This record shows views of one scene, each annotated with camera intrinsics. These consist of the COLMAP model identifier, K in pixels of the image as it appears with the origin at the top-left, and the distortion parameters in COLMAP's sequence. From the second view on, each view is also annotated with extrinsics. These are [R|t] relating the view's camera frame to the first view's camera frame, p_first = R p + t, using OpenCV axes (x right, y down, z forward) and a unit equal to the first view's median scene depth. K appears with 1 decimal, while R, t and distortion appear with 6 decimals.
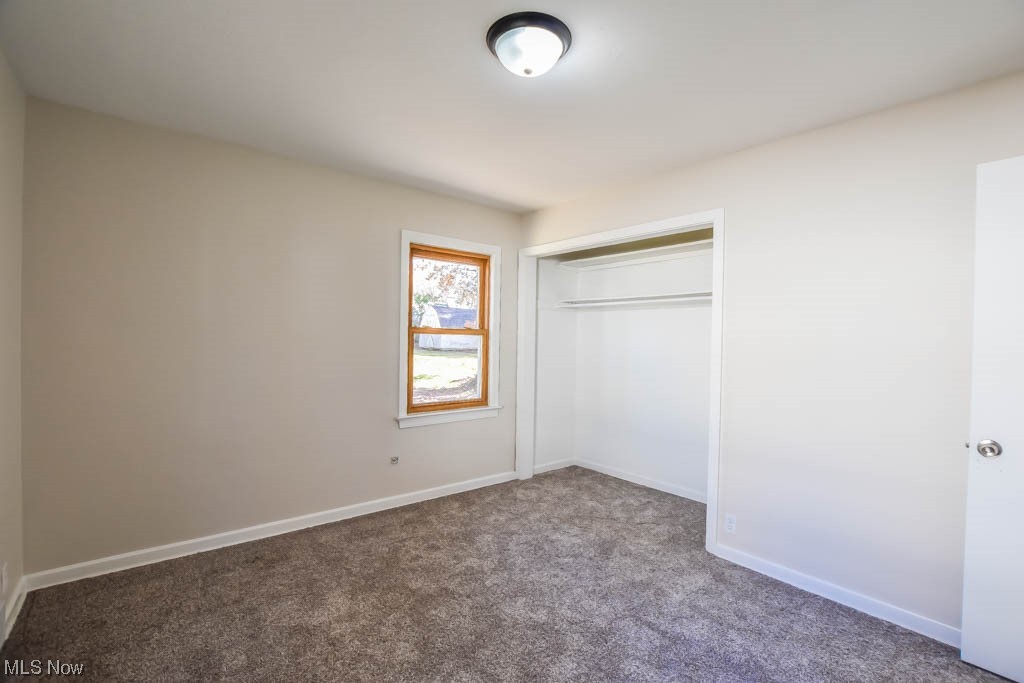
lens RADIAL K [[467.8, 0, 515.9], [0, 467.8, 349.1], [0, 0, 1]] dist [-0.002034, -0.000394]
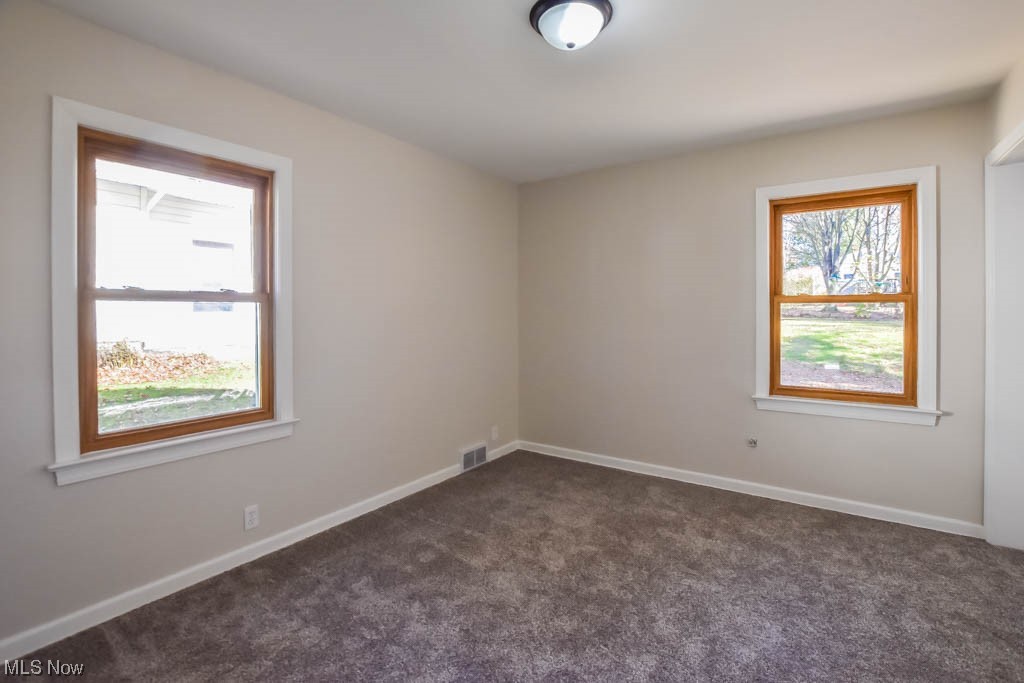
lens RADIAL K [[472.1, 0, 515.4], [0, 472.1, 315.2], [0, 0, 1]] dist [-0.000771, -0.000026]
pose [[0.265702, -0.013240, -0.963964, 0.484013], [-0.011990, 0.999783, -0.017037, 0.009127], [0.963981, 0.016084, 0.265486, 0.291094]]
